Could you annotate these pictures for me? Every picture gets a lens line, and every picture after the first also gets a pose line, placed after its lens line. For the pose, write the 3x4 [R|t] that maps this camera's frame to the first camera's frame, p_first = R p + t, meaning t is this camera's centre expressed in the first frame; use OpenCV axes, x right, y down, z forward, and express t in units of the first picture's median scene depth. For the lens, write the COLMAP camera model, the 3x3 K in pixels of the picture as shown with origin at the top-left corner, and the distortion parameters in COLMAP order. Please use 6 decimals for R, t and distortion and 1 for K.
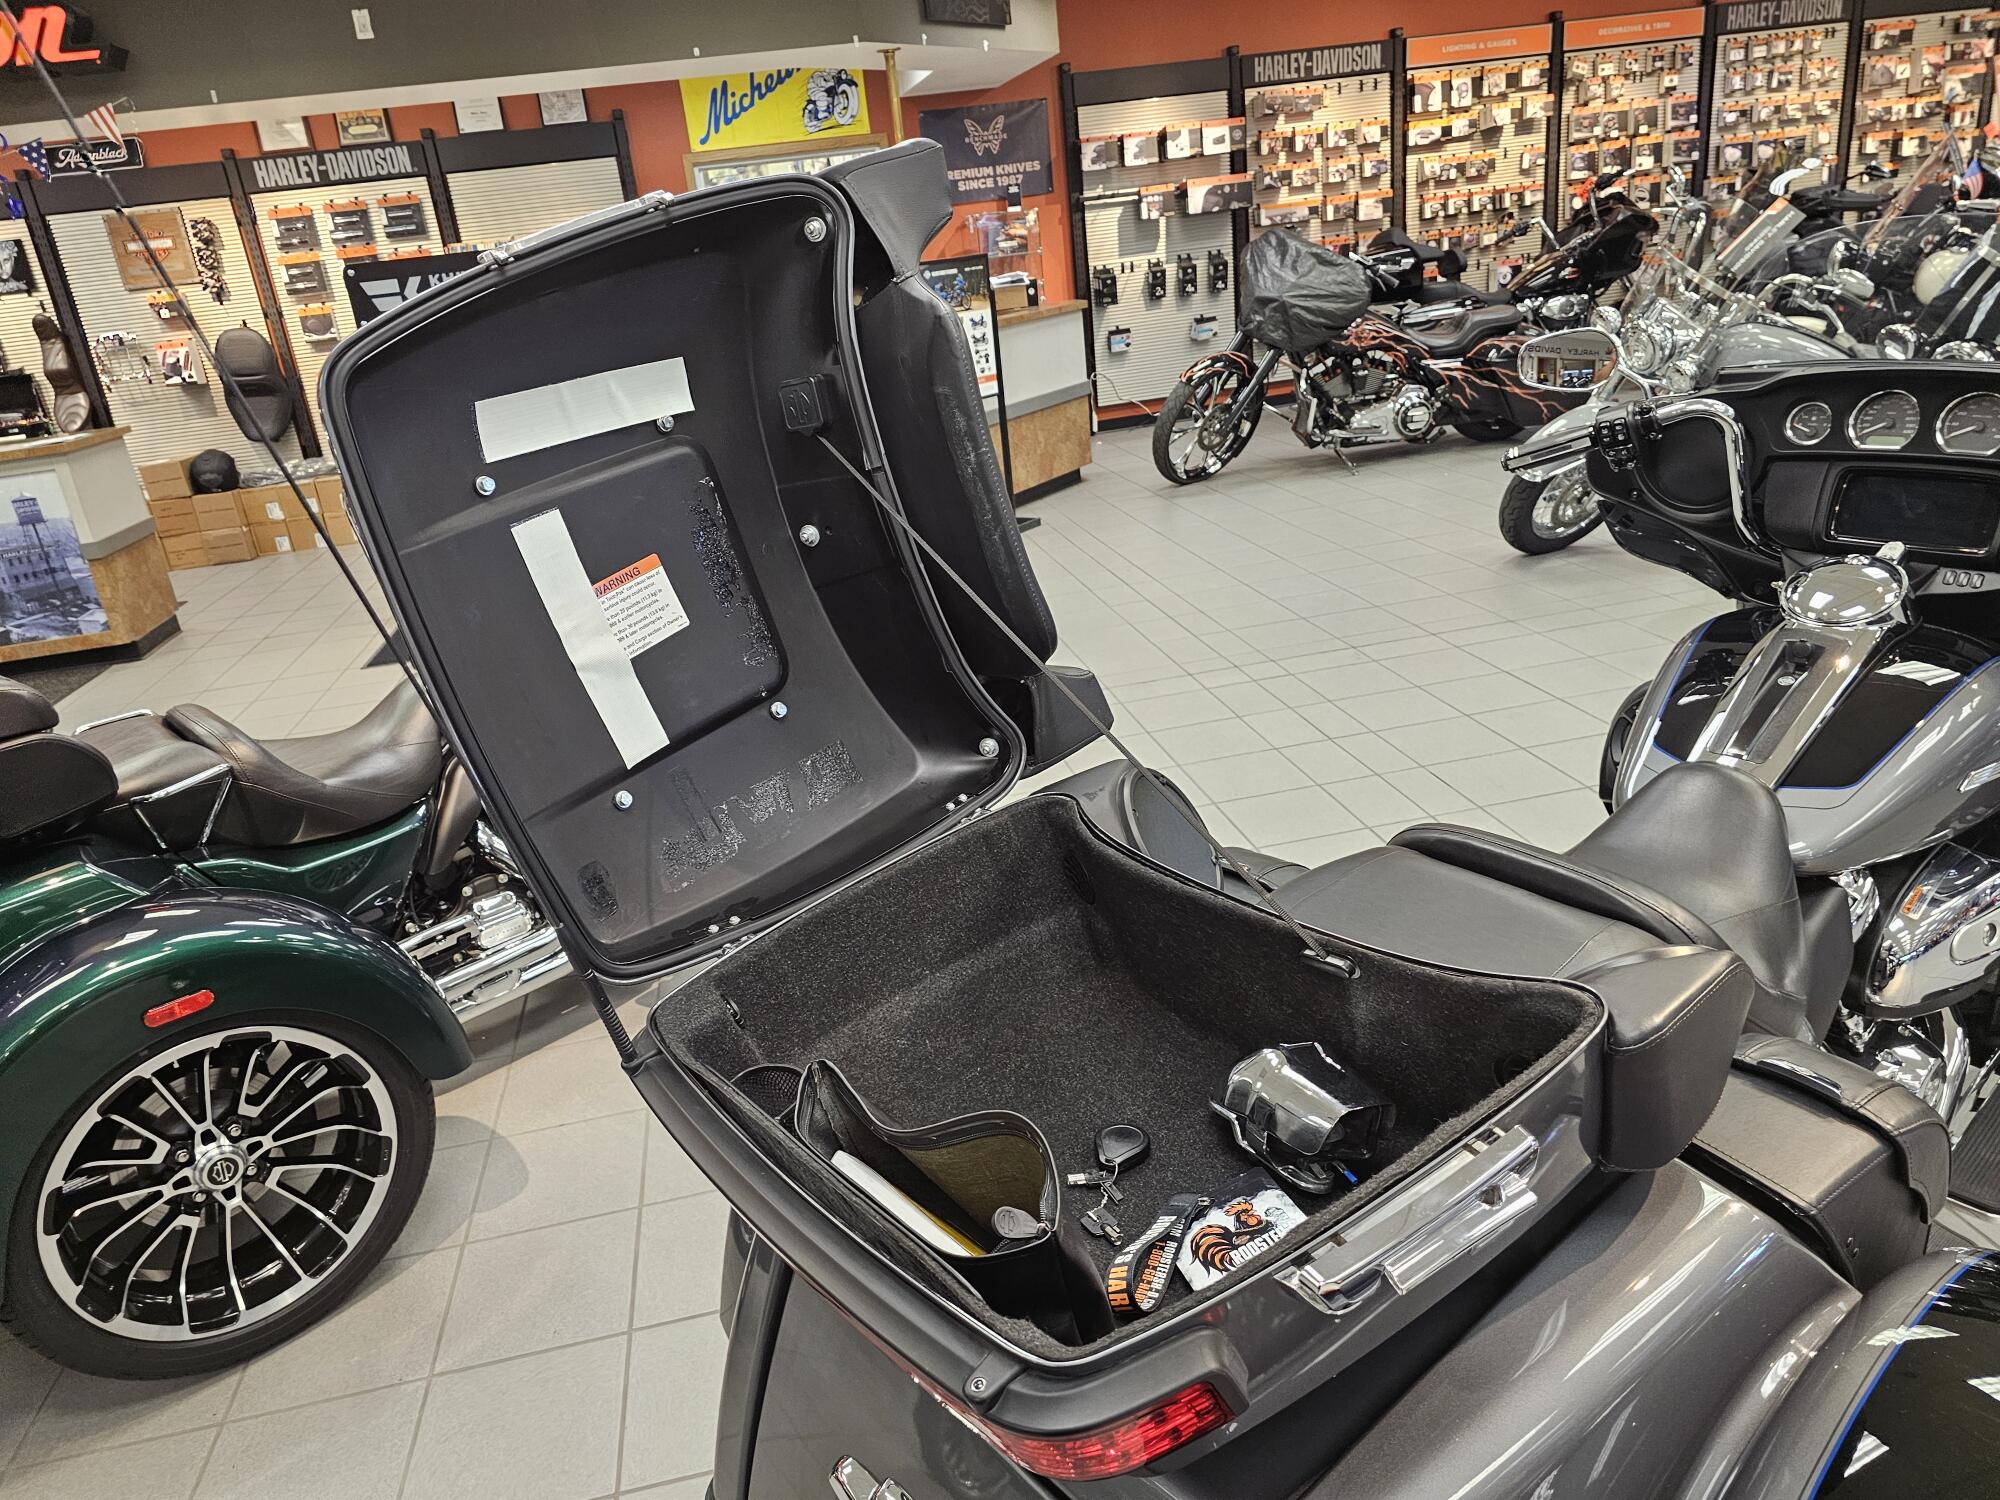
lens RADIAL K [[1350.9, 0, 965.3], [0, 1350.9, 732.6], [0, 0, 1]] dist [0.034141, -0.033468]
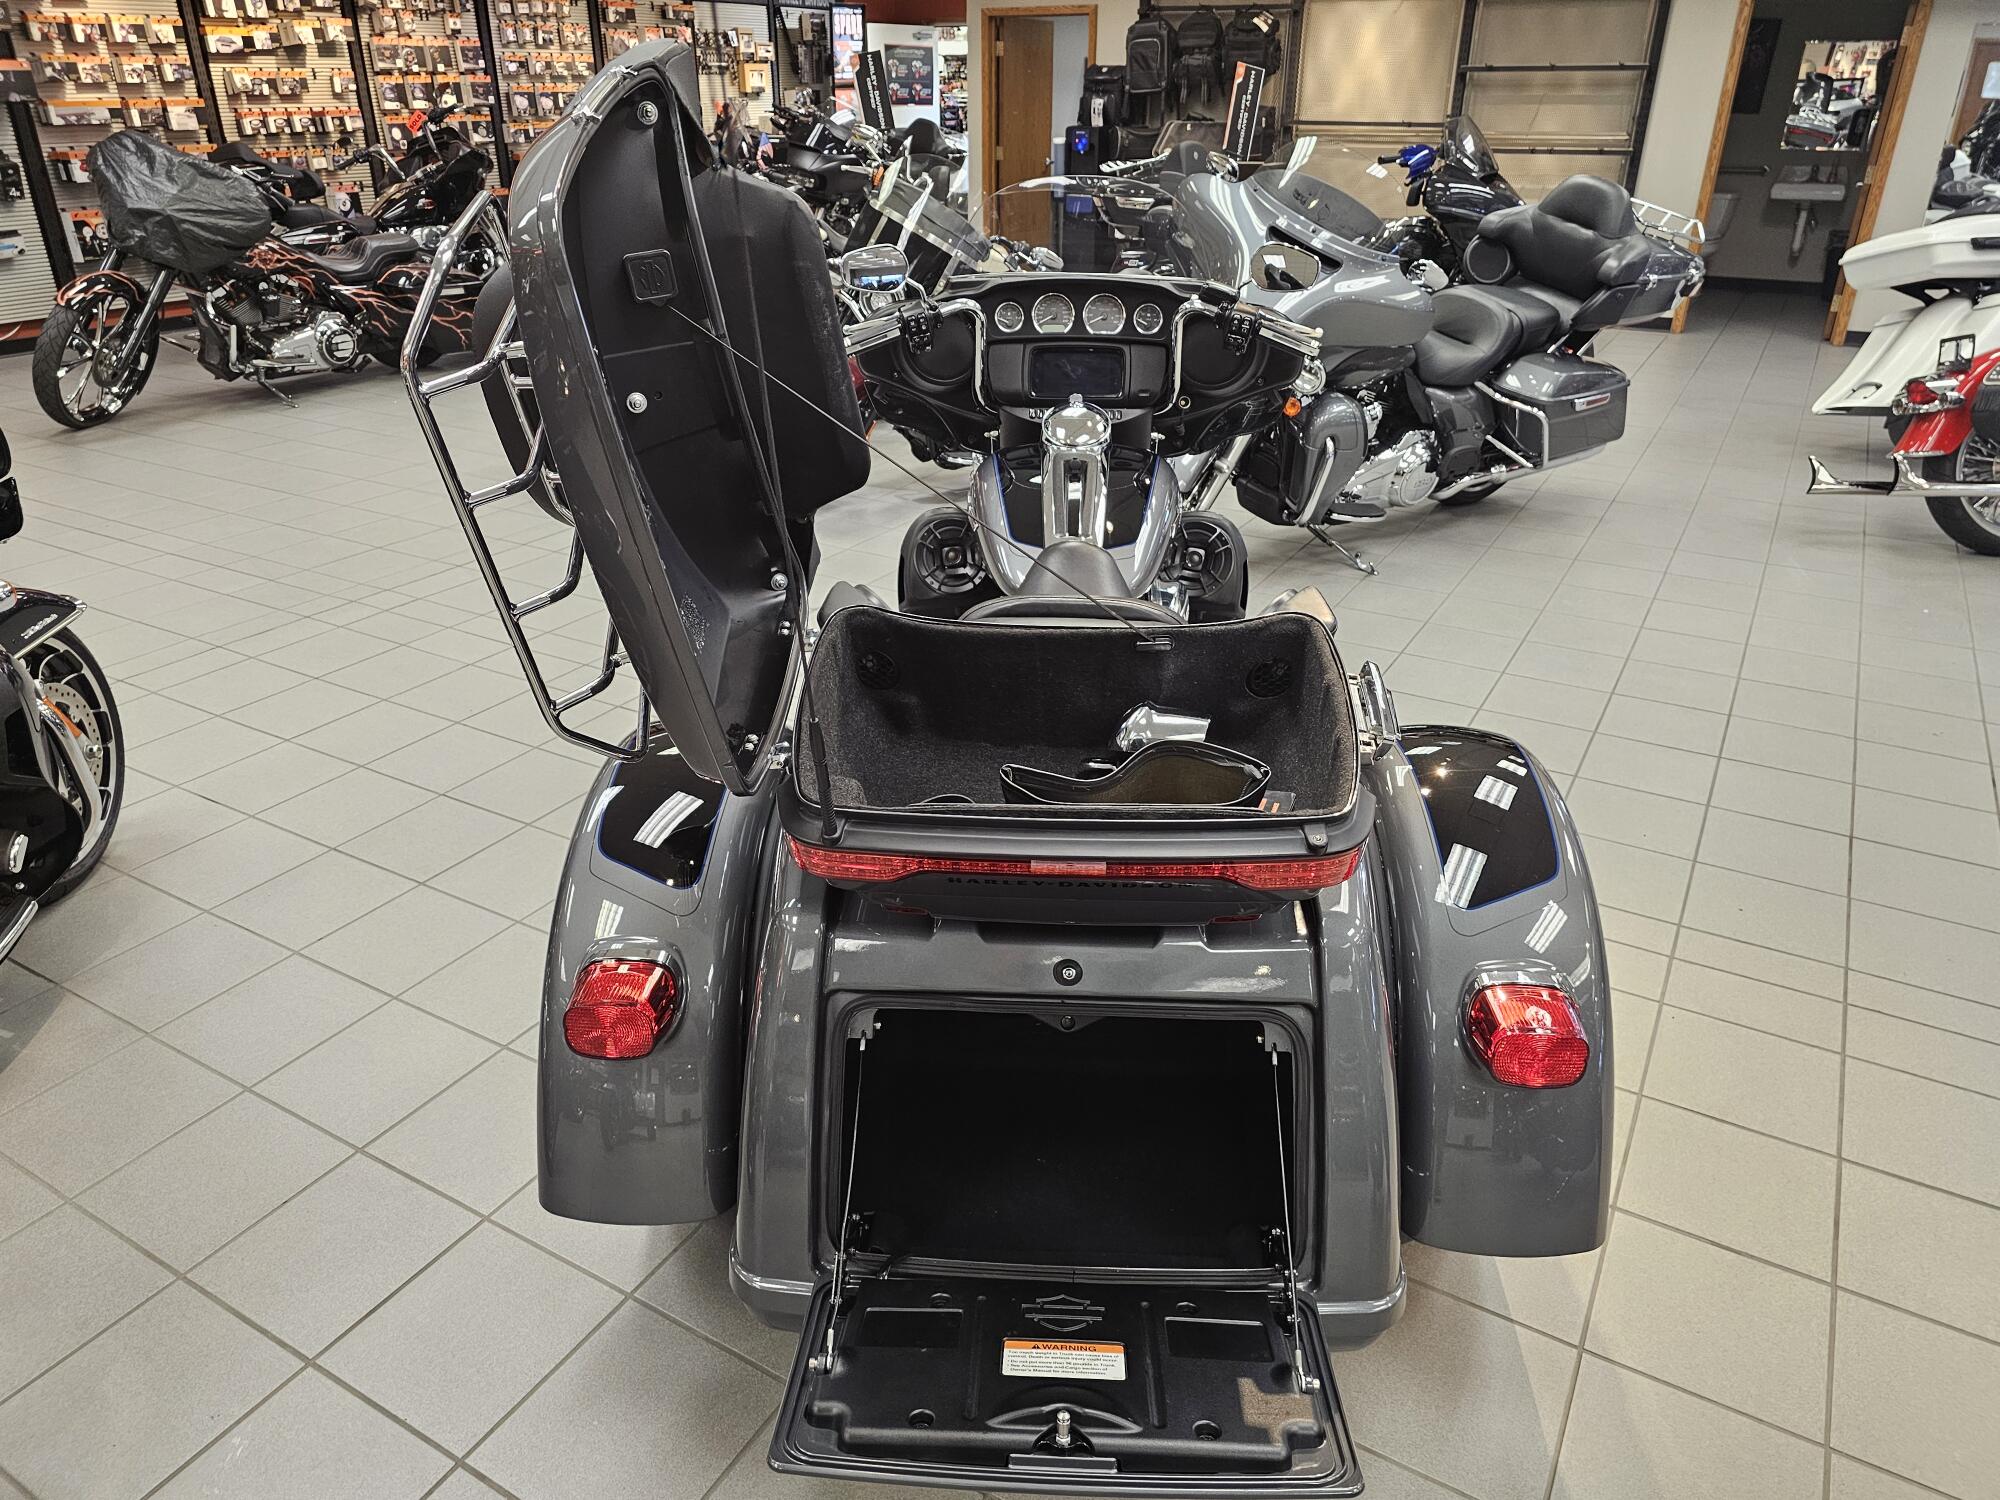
lens RADIAL K [[1350.9, 0, 990.5], [0, 1350.9, 743.8], [0, 0, 1]] dist [0.034141, -0.033468]
pose [[0.644680, -0.230695, 0.728812, -0.117745], [0.195190, 0.971452, 0.134841, 0.003752], [-0.739113, 0.055328, 0.671305, 0.013465]]
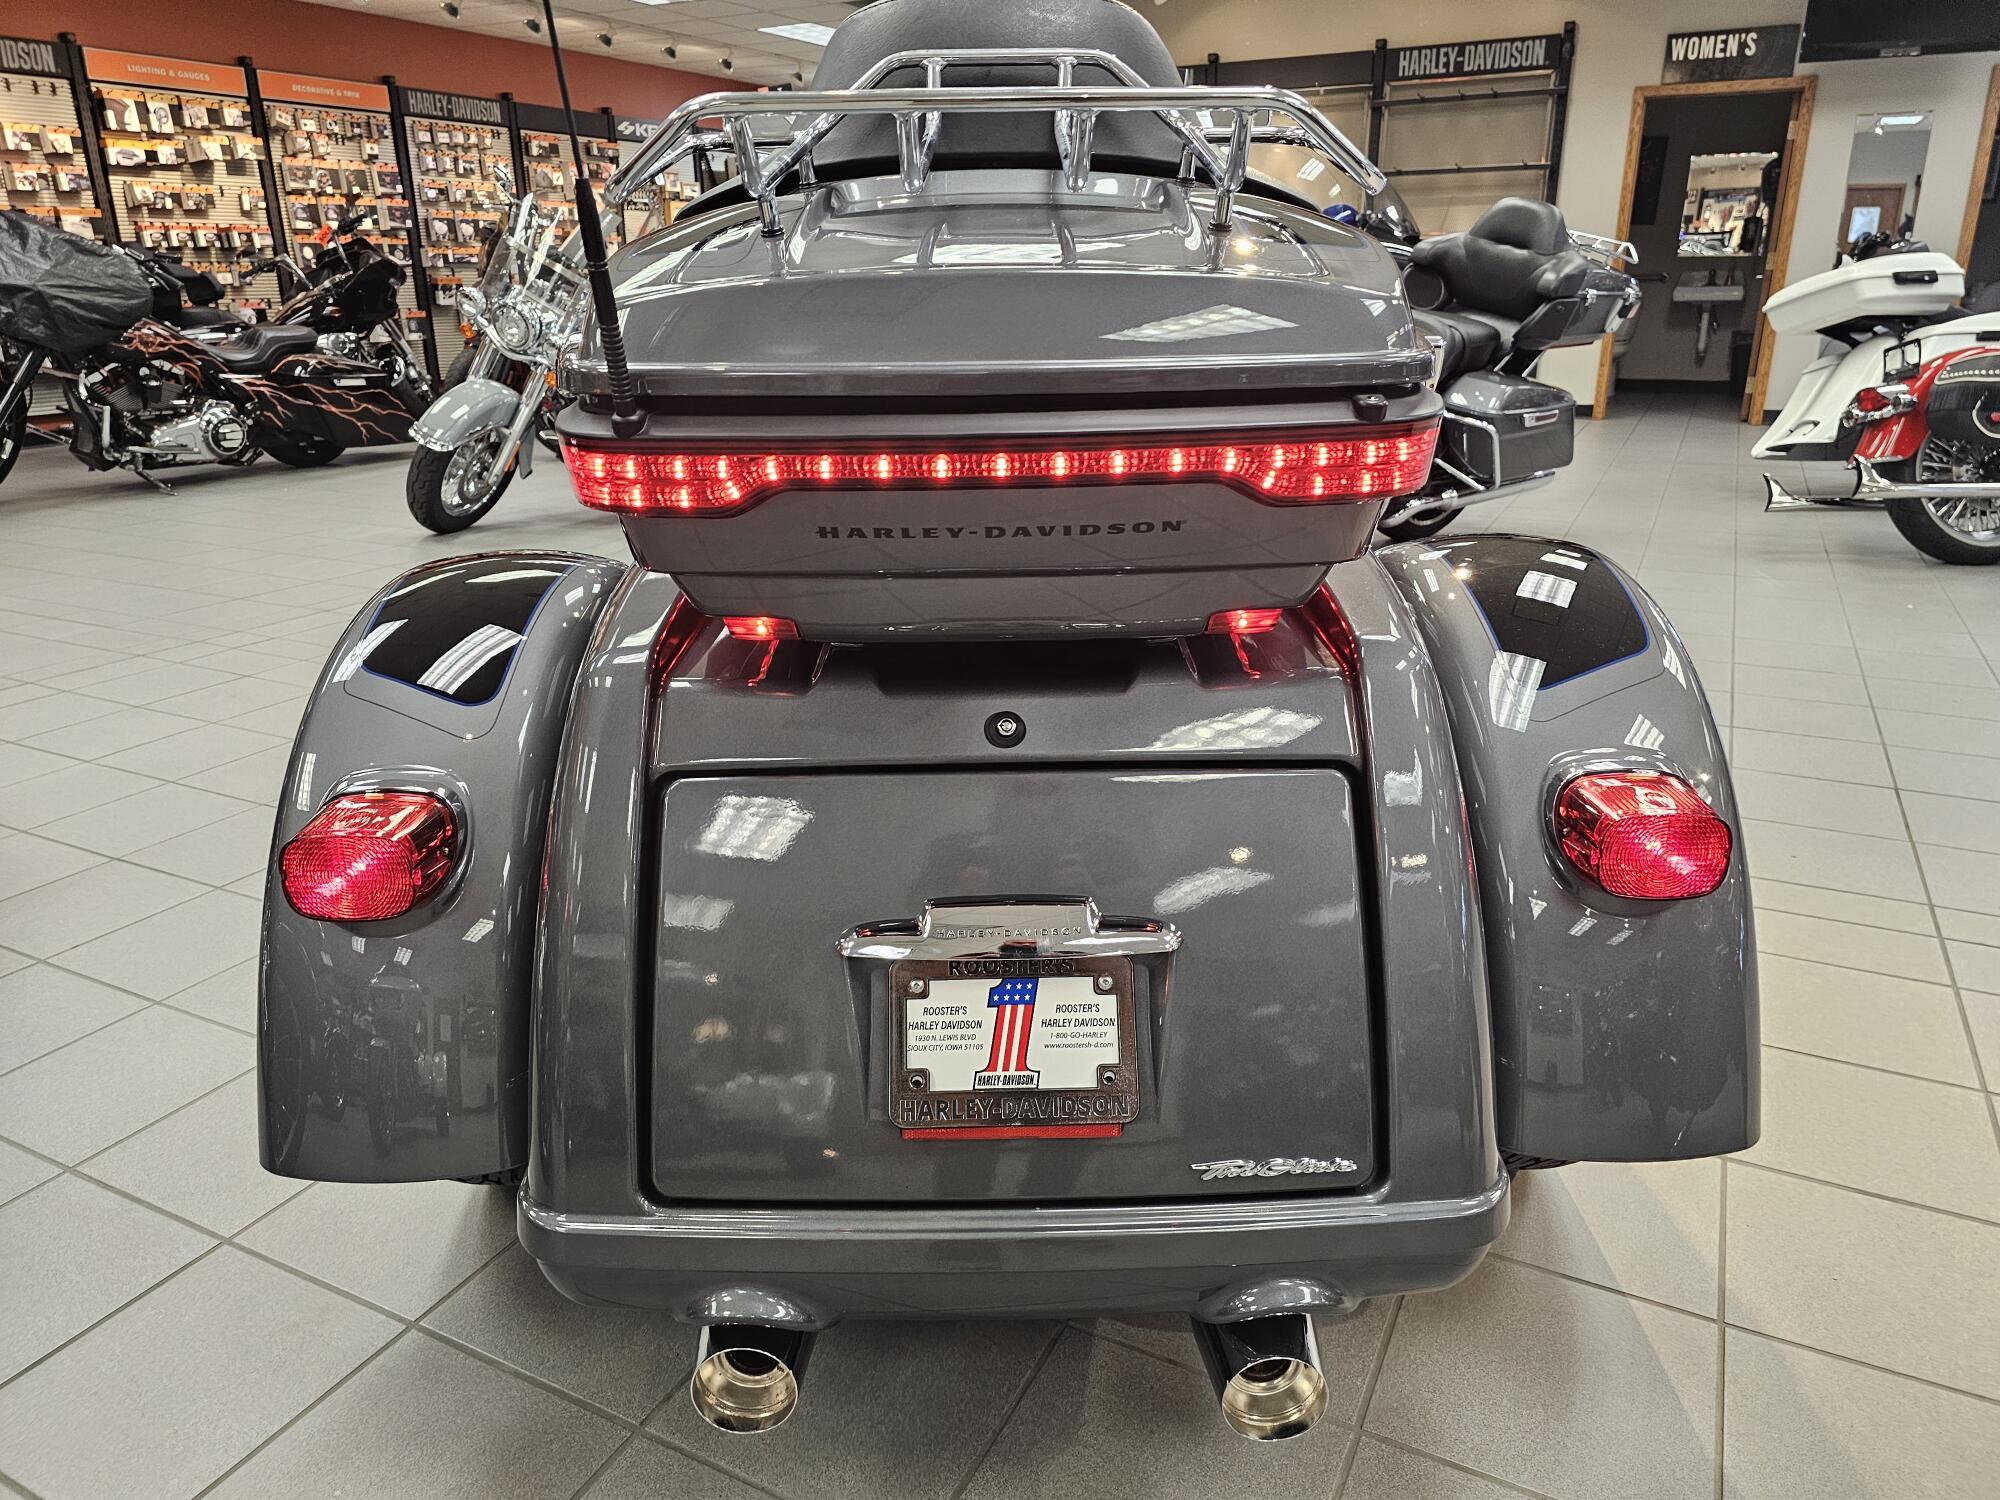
lens RADIAL K [[1350.9, 0, 1005.6], [0, 1350.9, 739.4], [0, 0, 1]] dist [0.034141, -0.033468]
pose [[0.599349, -0.155202, 0.785298, -0.088444], [0.222692, 0.974625, 0.022658, 0.053108], [-0.768888, 0.161300, 0.618703, 0.047552]]
